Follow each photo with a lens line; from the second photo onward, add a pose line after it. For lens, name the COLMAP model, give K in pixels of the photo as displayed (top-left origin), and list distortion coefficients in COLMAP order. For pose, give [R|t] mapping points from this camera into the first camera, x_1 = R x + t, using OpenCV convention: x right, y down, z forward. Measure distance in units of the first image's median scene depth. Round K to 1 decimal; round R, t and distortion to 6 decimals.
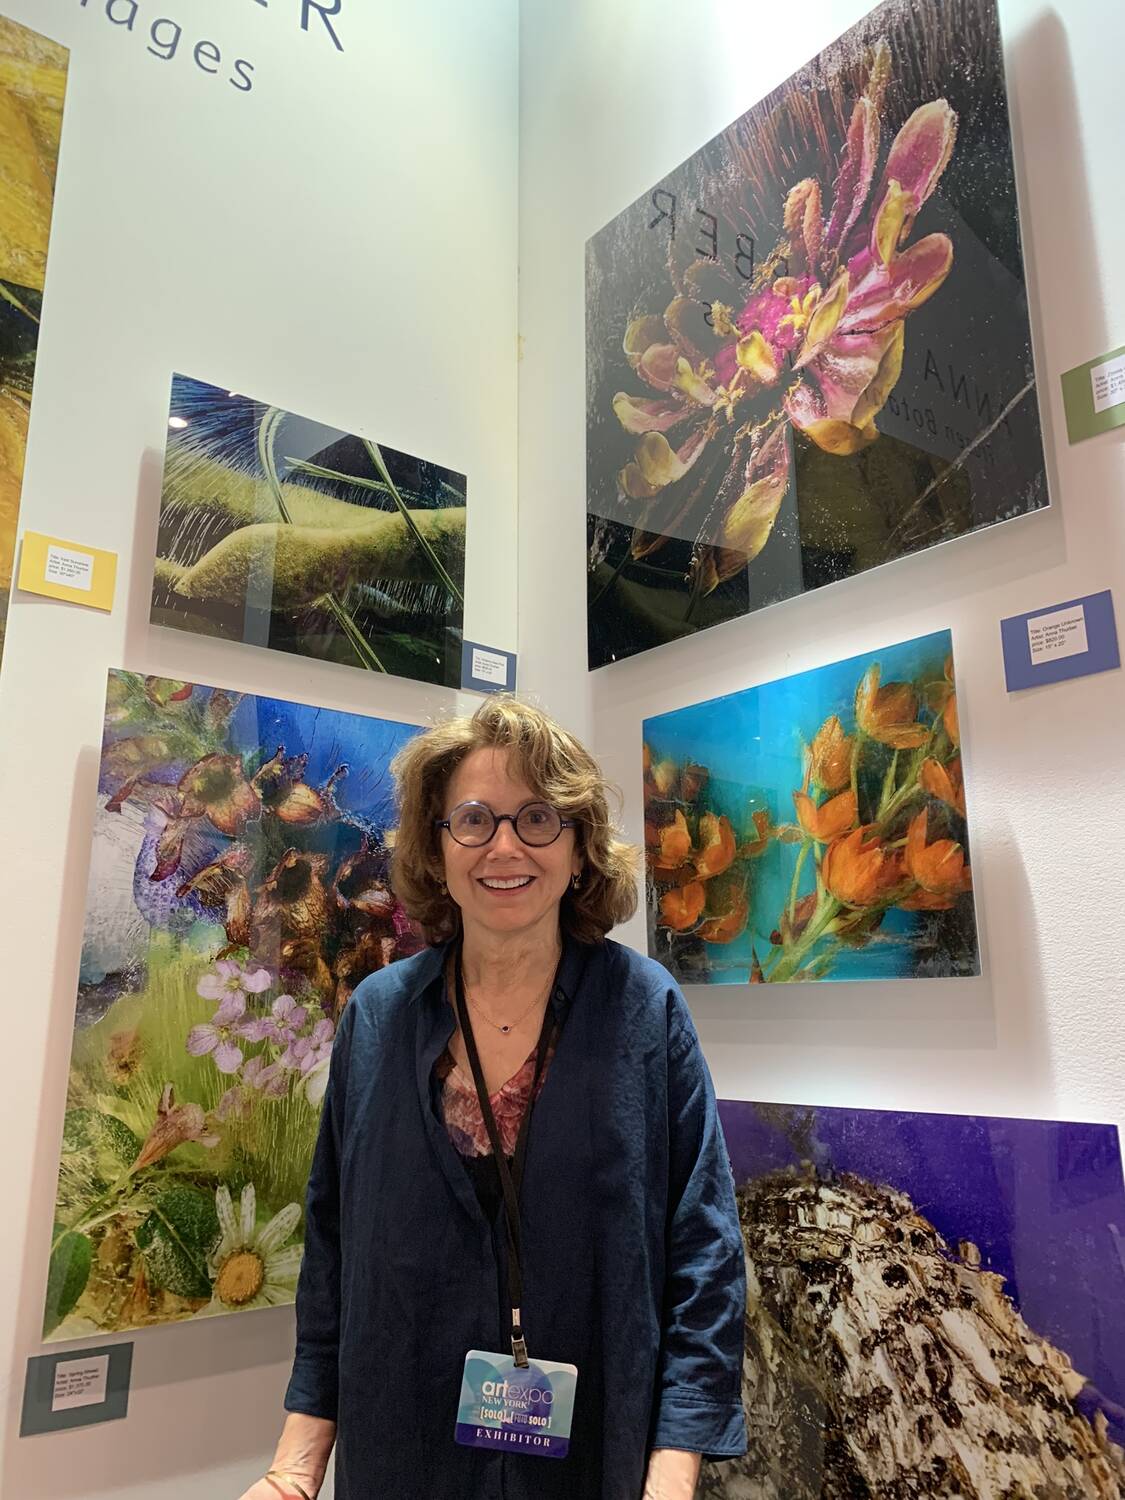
lens RADIAL K [[1151.7, 0, 562.5], [0, 1151.7, 750.0], [0, 0, 1]] dist [0.042974, -0.053527]
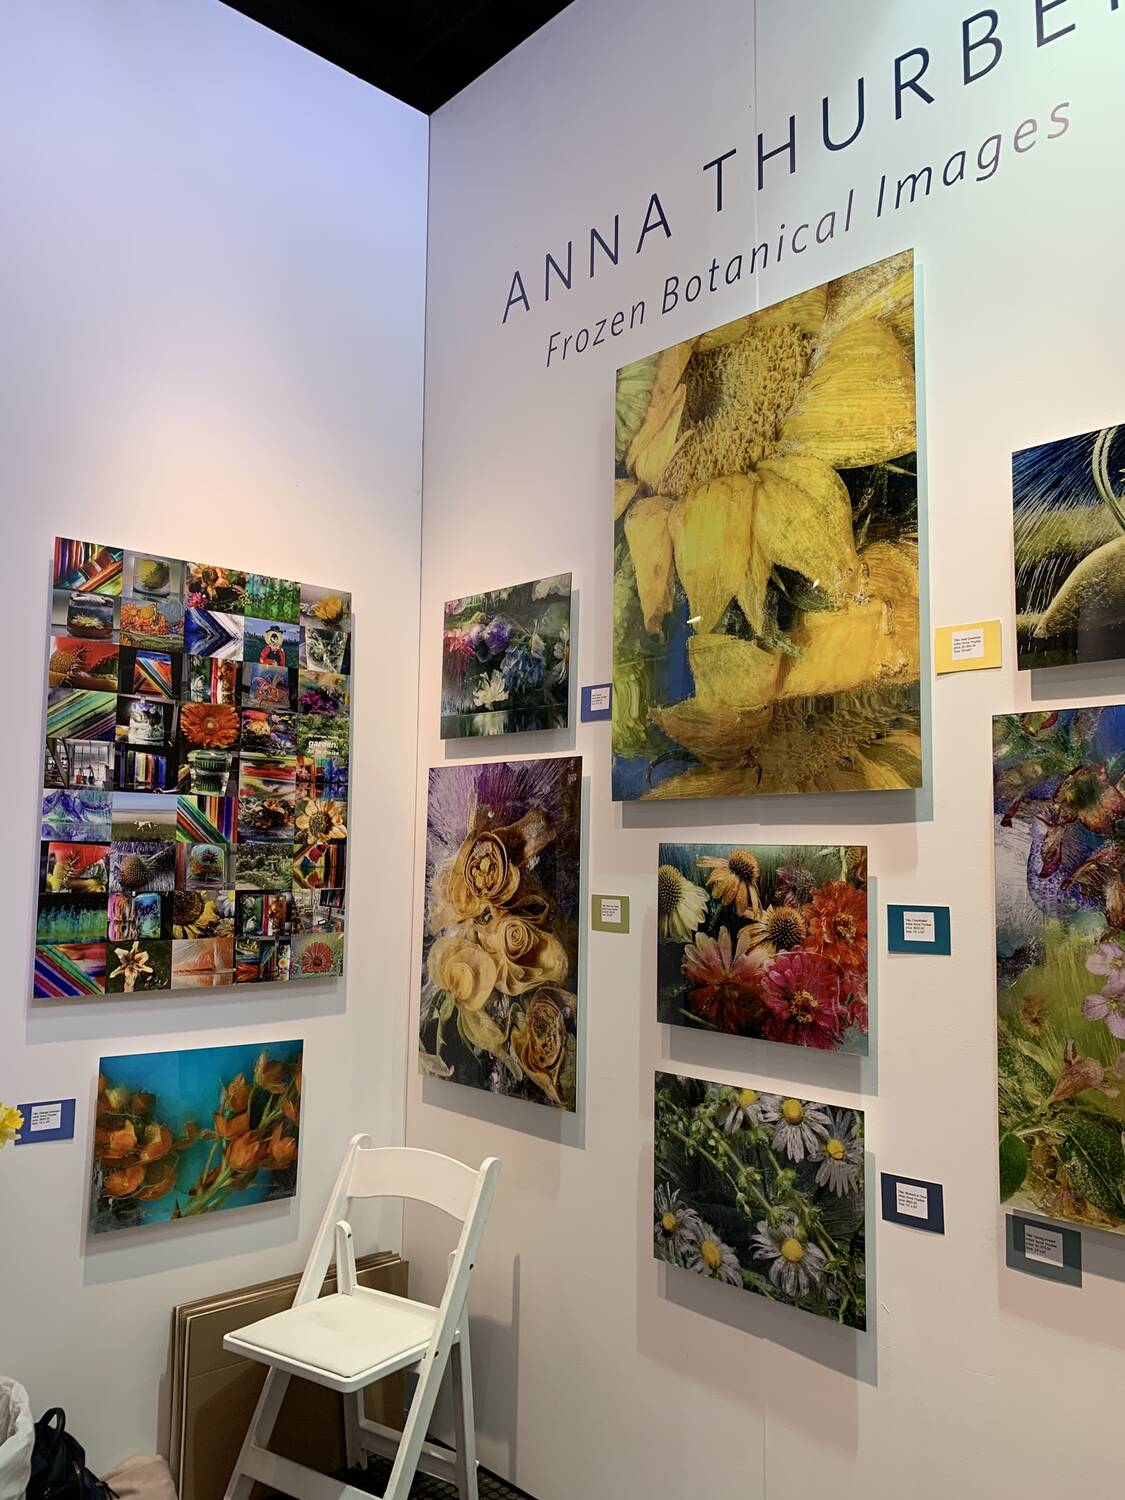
lens RADIAL K [[1124.0, 0, 553.7], [0, 1124.0, 738.6], [0, 0, 1]] dist [0.111006, -0.232738]
pose [[0.082736, -0.102780, -0.991257, 0.826032], [0.221847, 0.971608, -0.082226, -0.049128], [0.971565, -0.213104, 0.103188, 0.377949]]
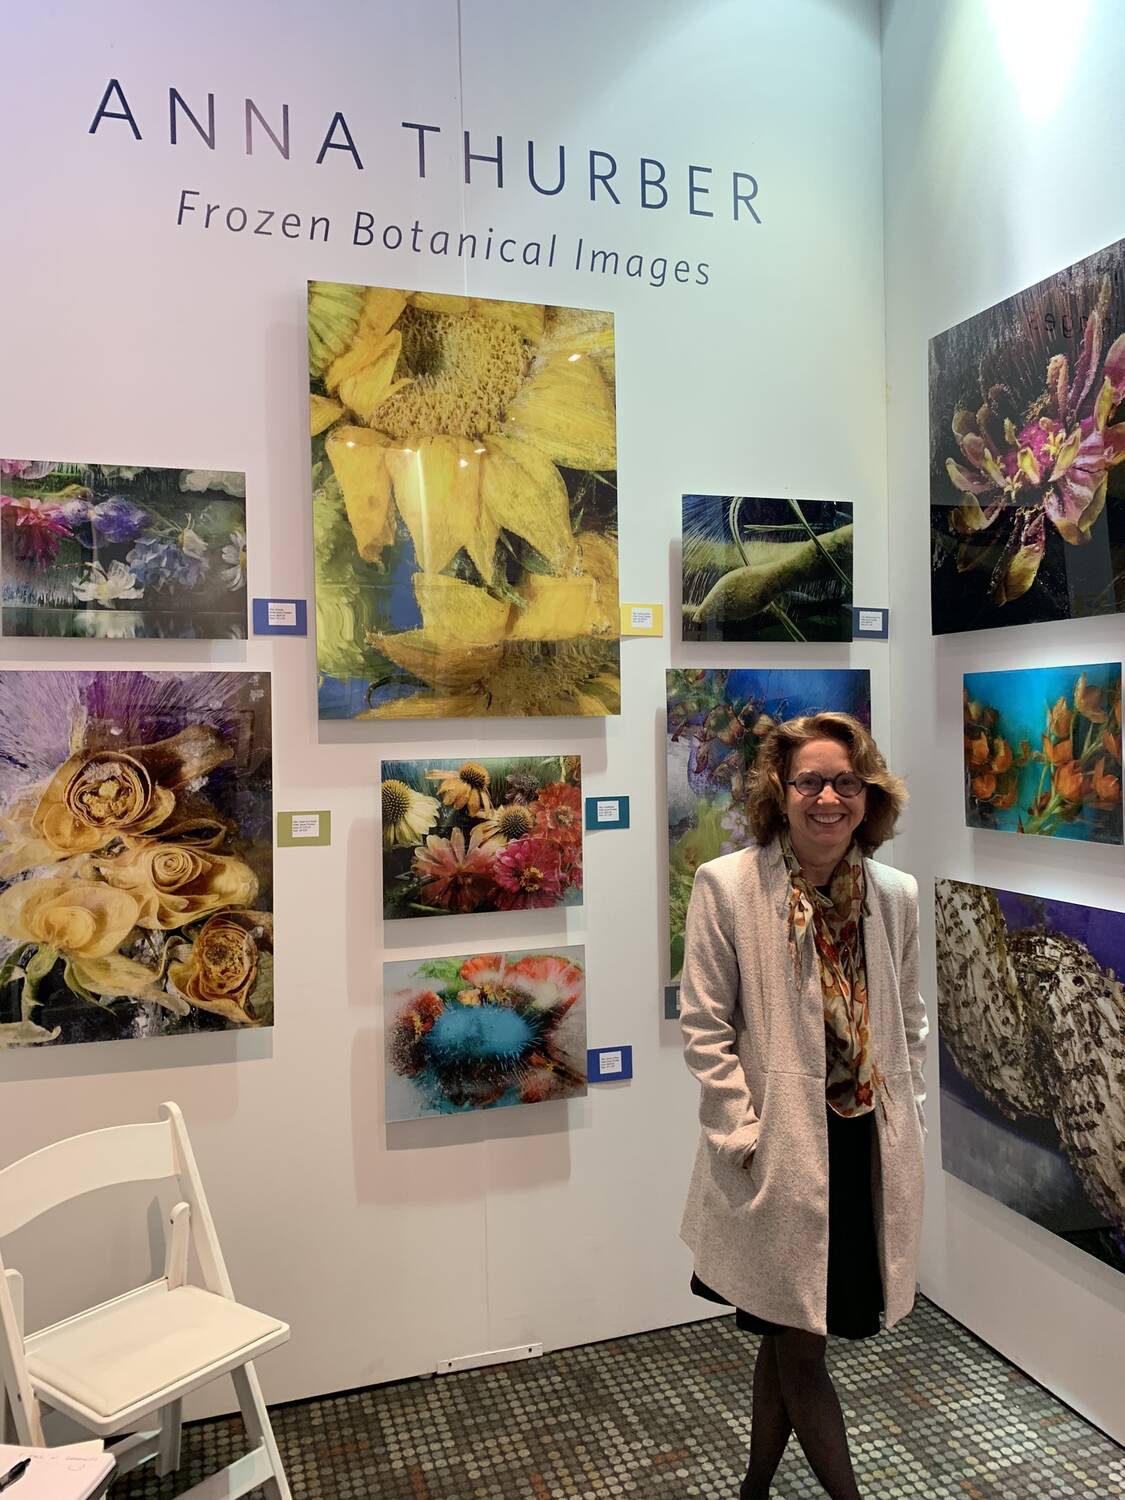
lens RADIAL K [[1124.0, 0, 553.7], [0, 1124.0, 738.6], [0, 0, 1]] dist [0.111006, -0.232738]
pose [[0.934131, -0.010274, -0.356782, 0.111876], [0.096426, 0.969682, 0.224541, -0.400148], [0.343658, -0.244154, 0.906801, -0.826391]]
